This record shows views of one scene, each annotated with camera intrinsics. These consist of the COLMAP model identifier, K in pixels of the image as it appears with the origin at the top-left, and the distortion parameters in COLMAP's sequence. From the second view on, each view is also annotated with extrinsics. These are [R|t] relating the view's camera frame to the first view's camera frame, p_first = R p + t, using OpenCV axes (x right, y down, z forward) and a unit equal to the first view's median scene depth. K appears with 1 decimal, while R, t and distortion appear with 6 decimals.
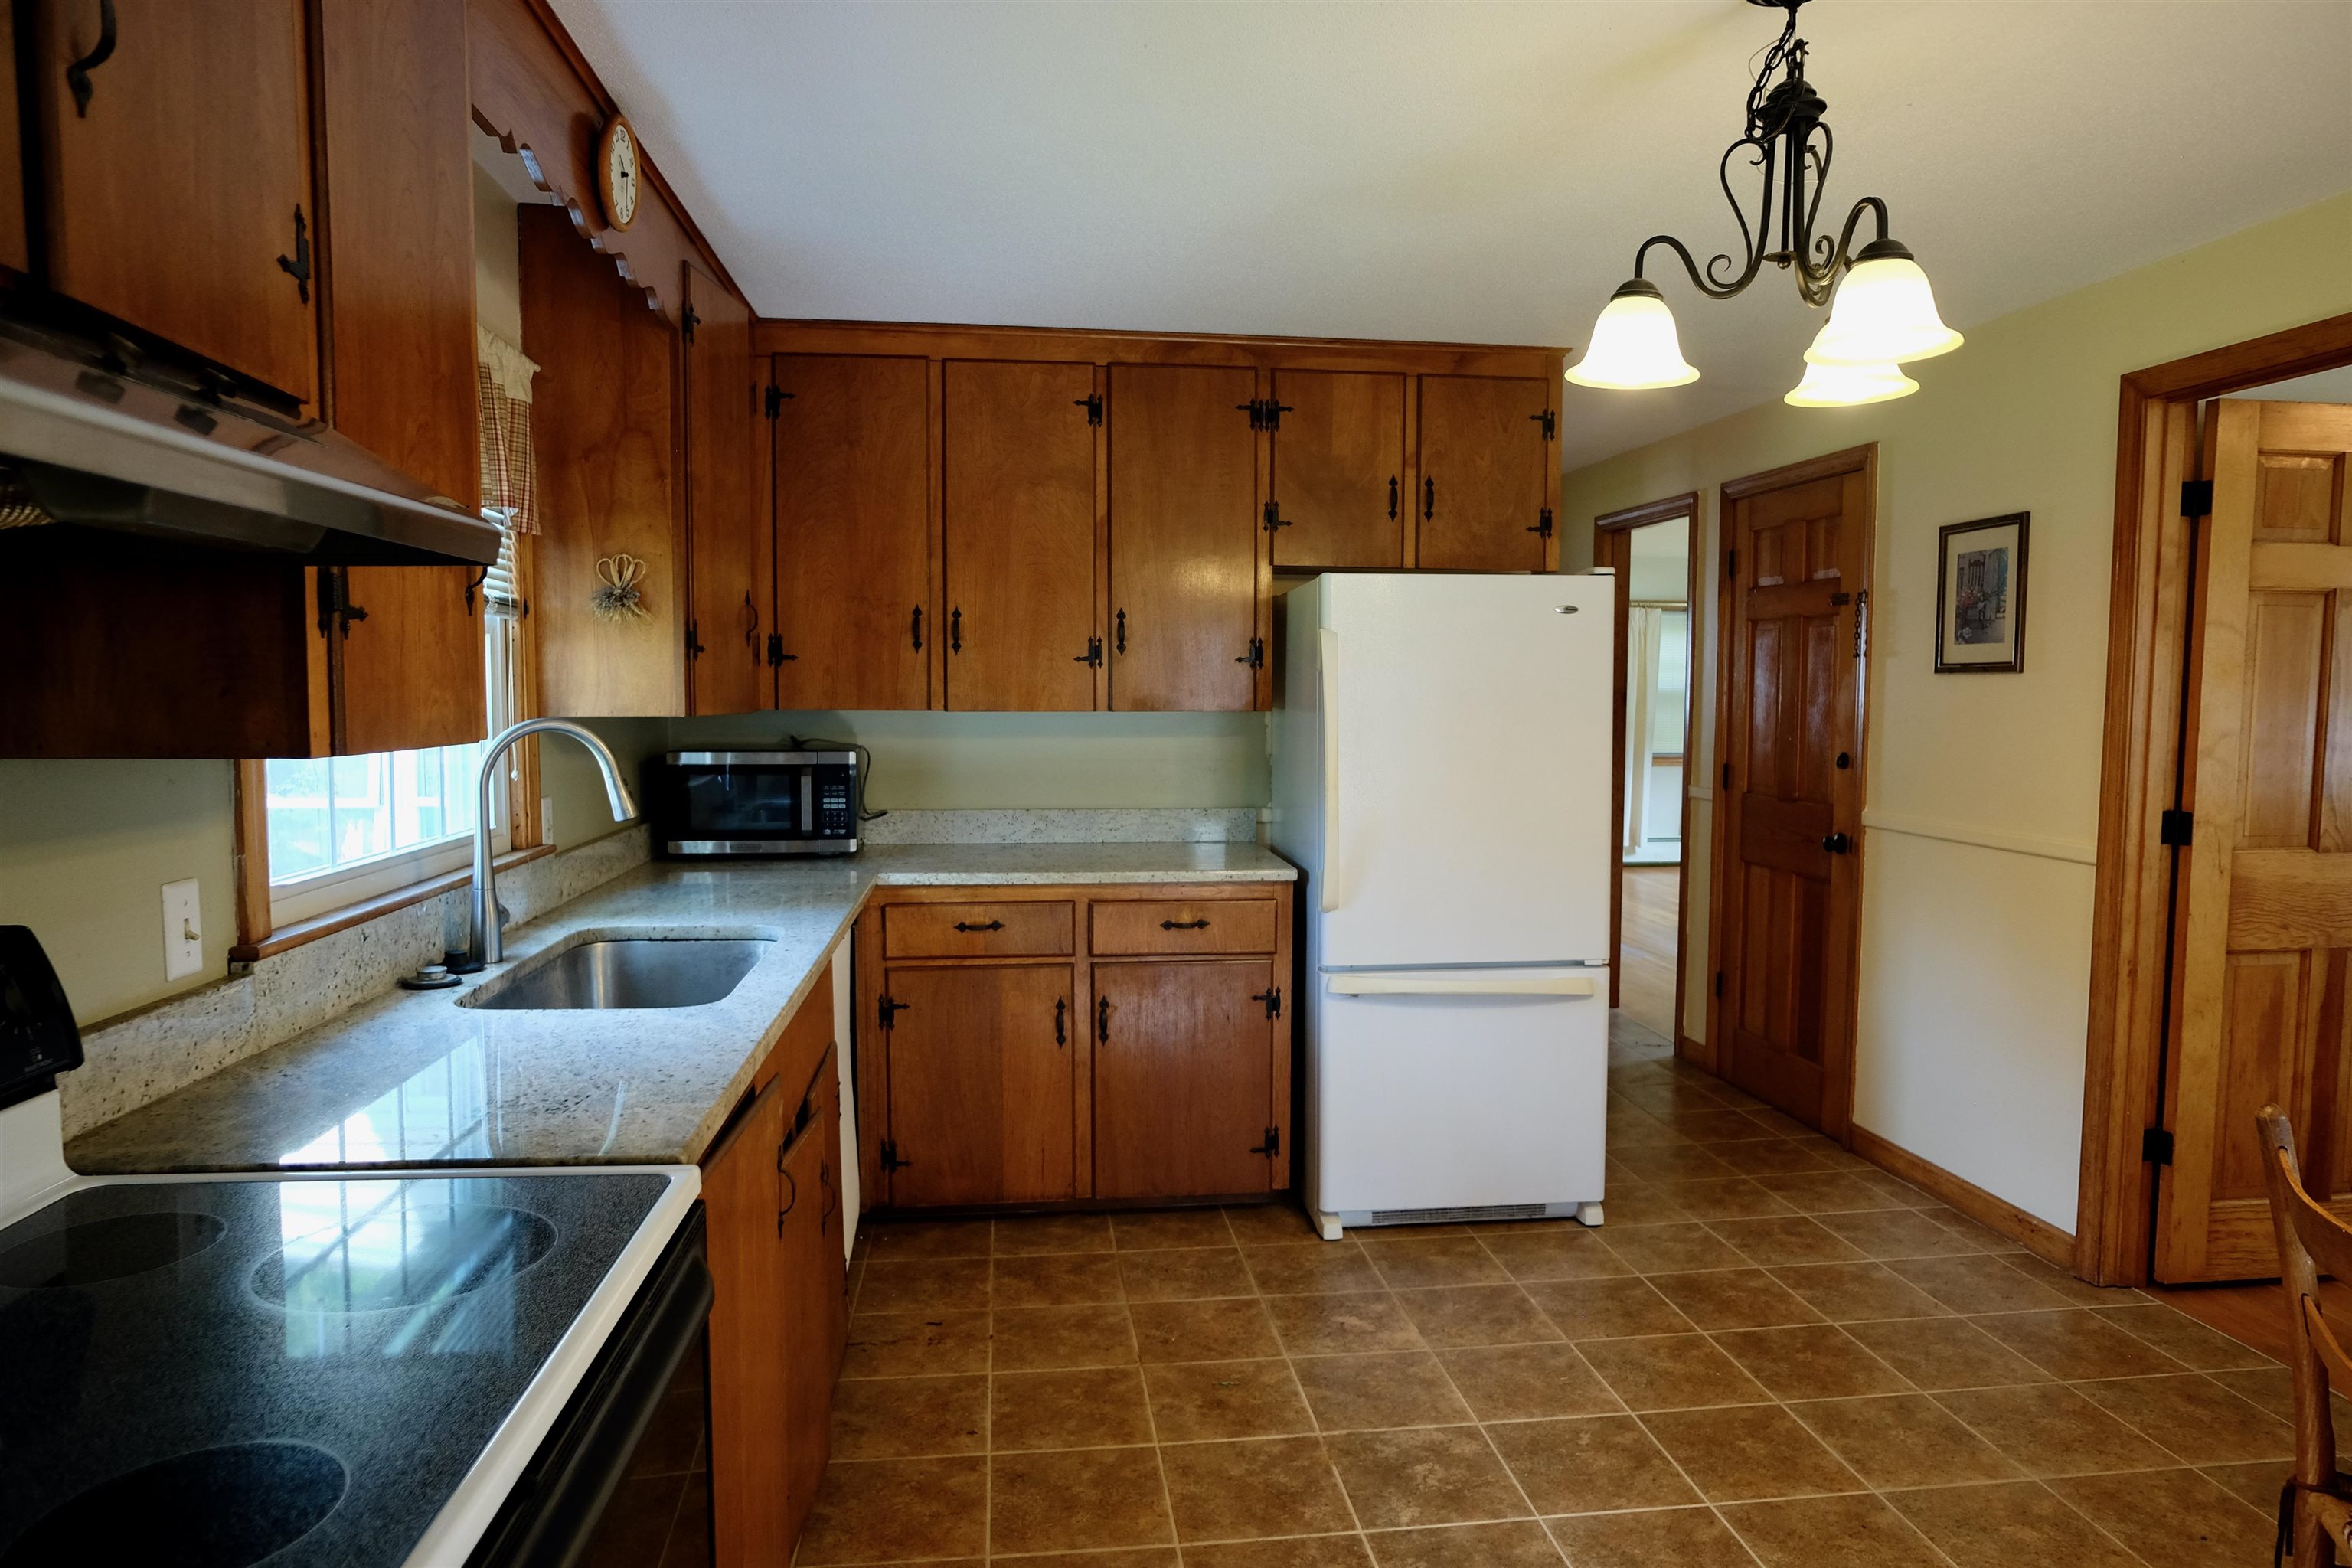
lens RADIAL K [[1419.5, 0, 1177.7], [0, 1419.5, 787.4], [0, 0, 1]] dist [-0.046451, 0.002445]
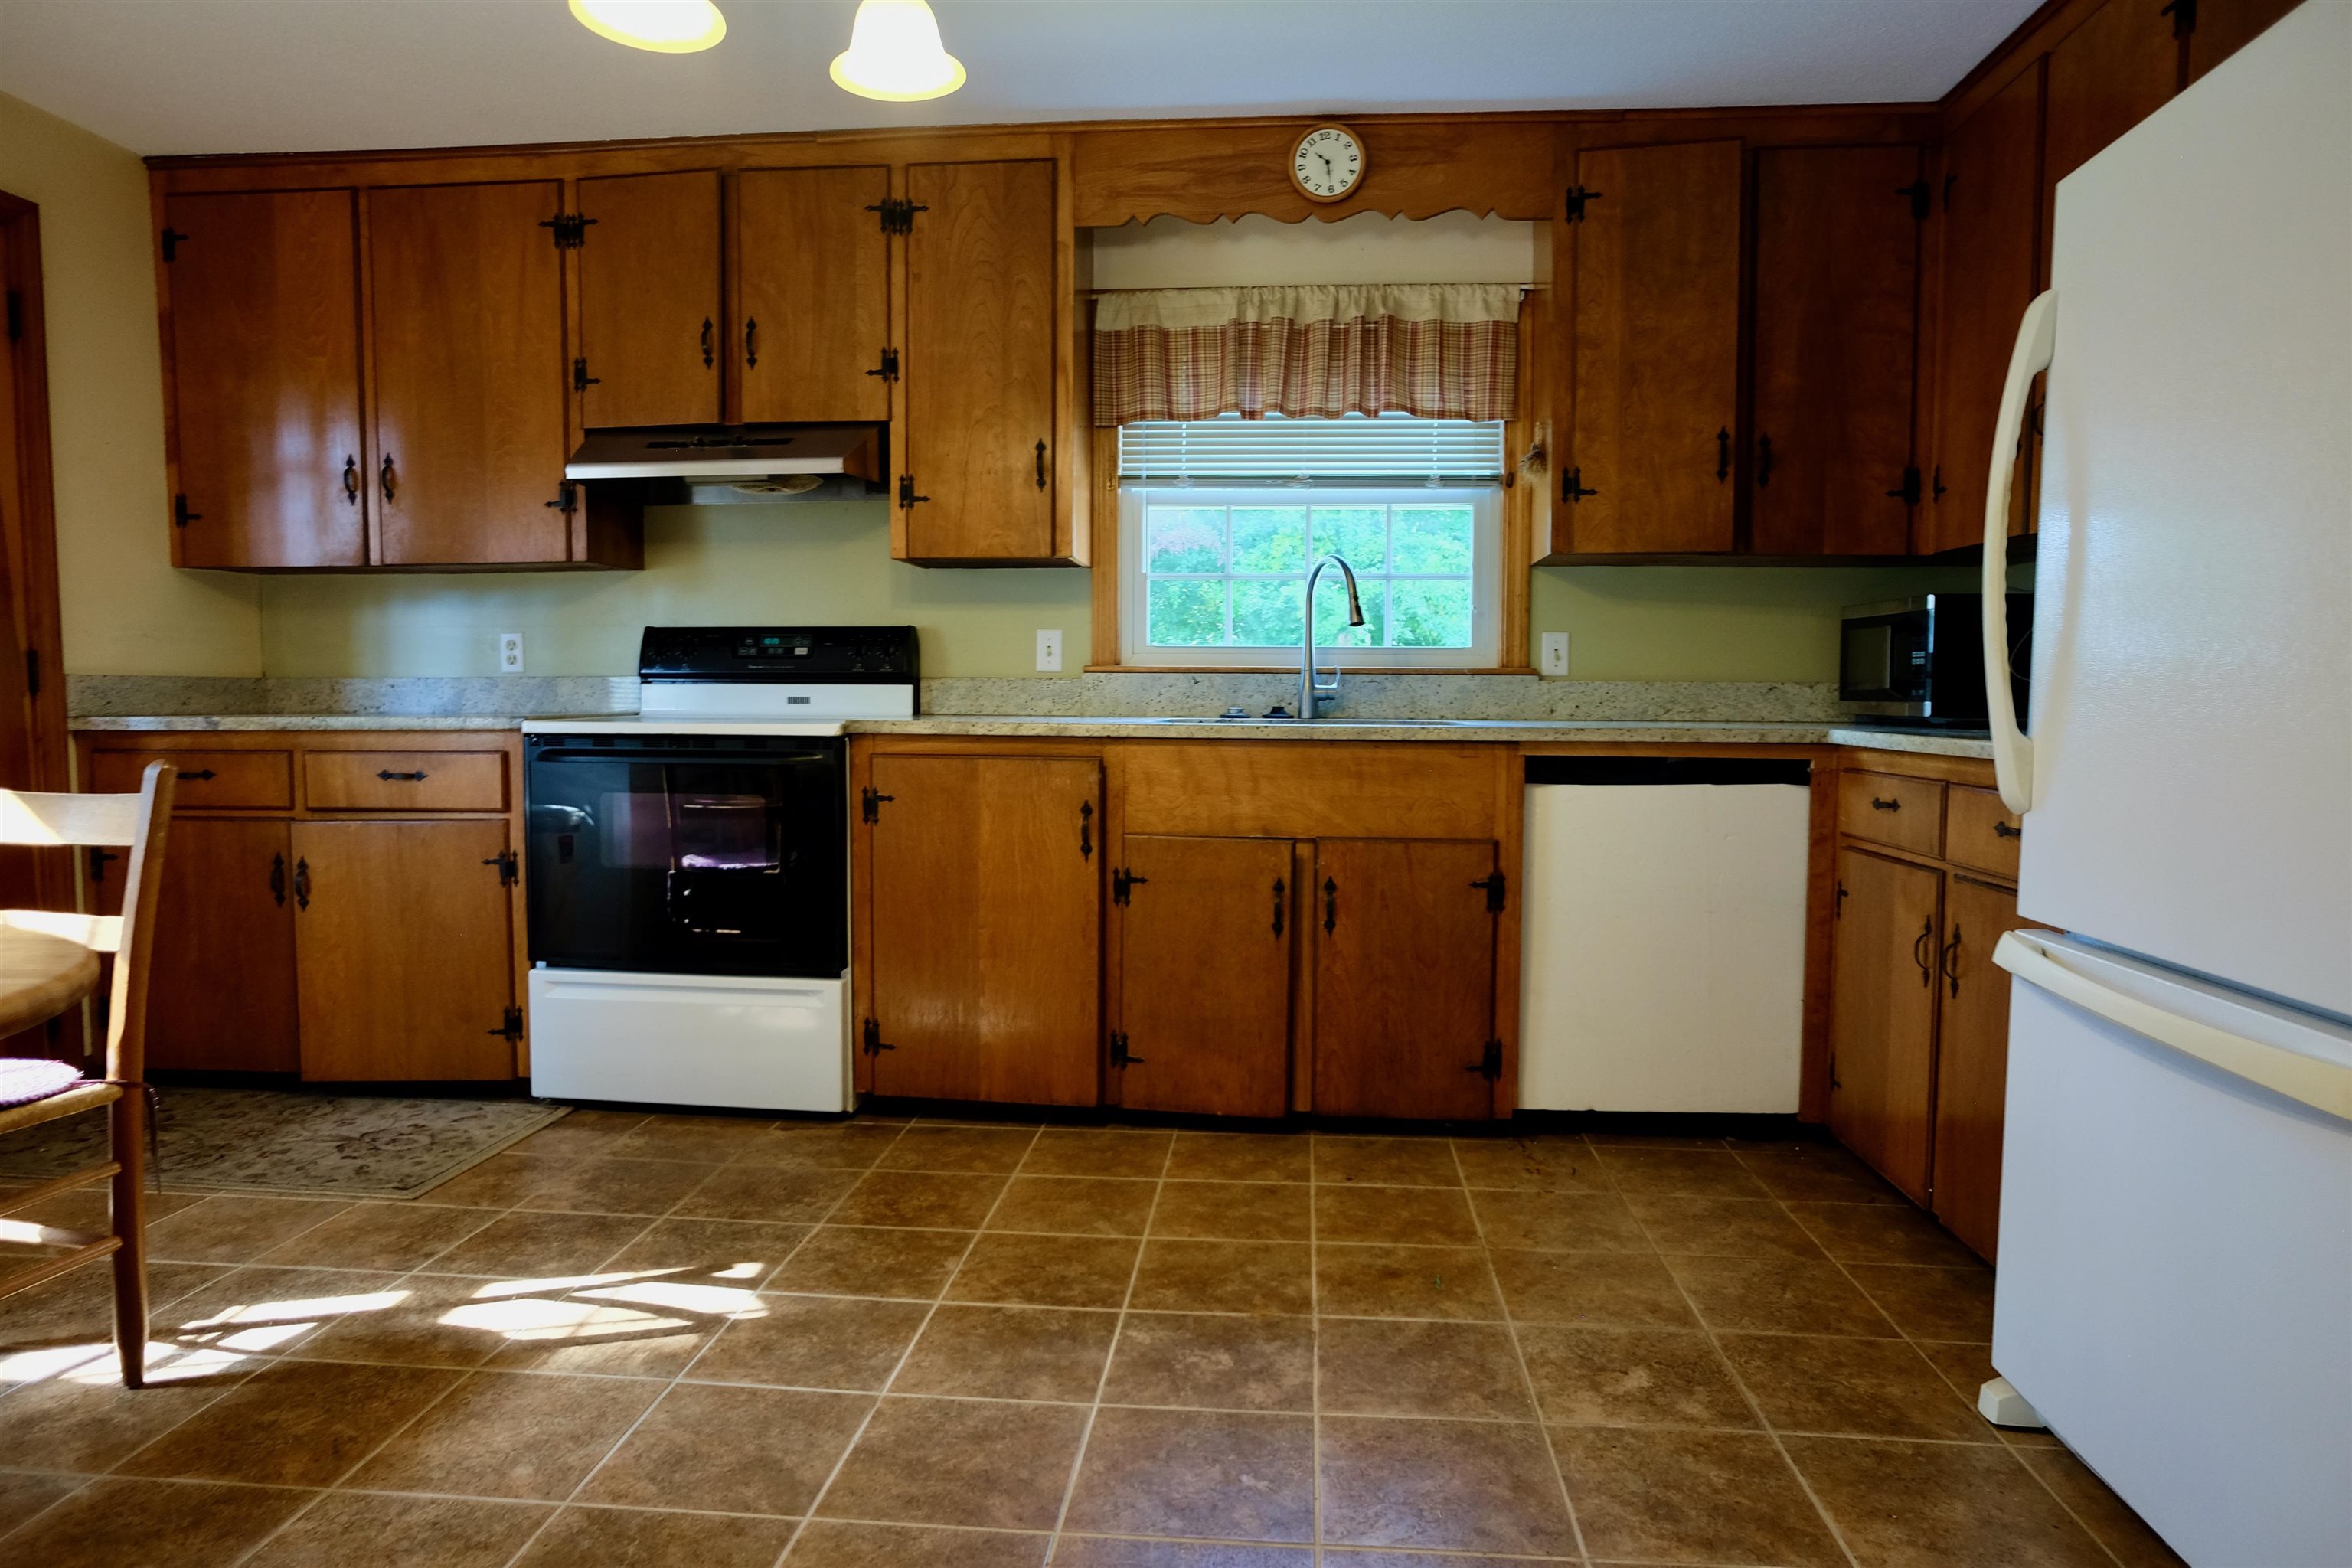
lens RADIAL K [[1419.5, 0, 1178.4], [0, 1419.5, 784.2], [0, 0, 1]] dist [-0.046451, 0.002445]
pose [[-0.200664, 0.066691, -0.977387, 0.936495], [-0.075025, 0.993704, 0.083207, 0.071200], [0.976783, 0.090026, -0.194397, 1.053957]]
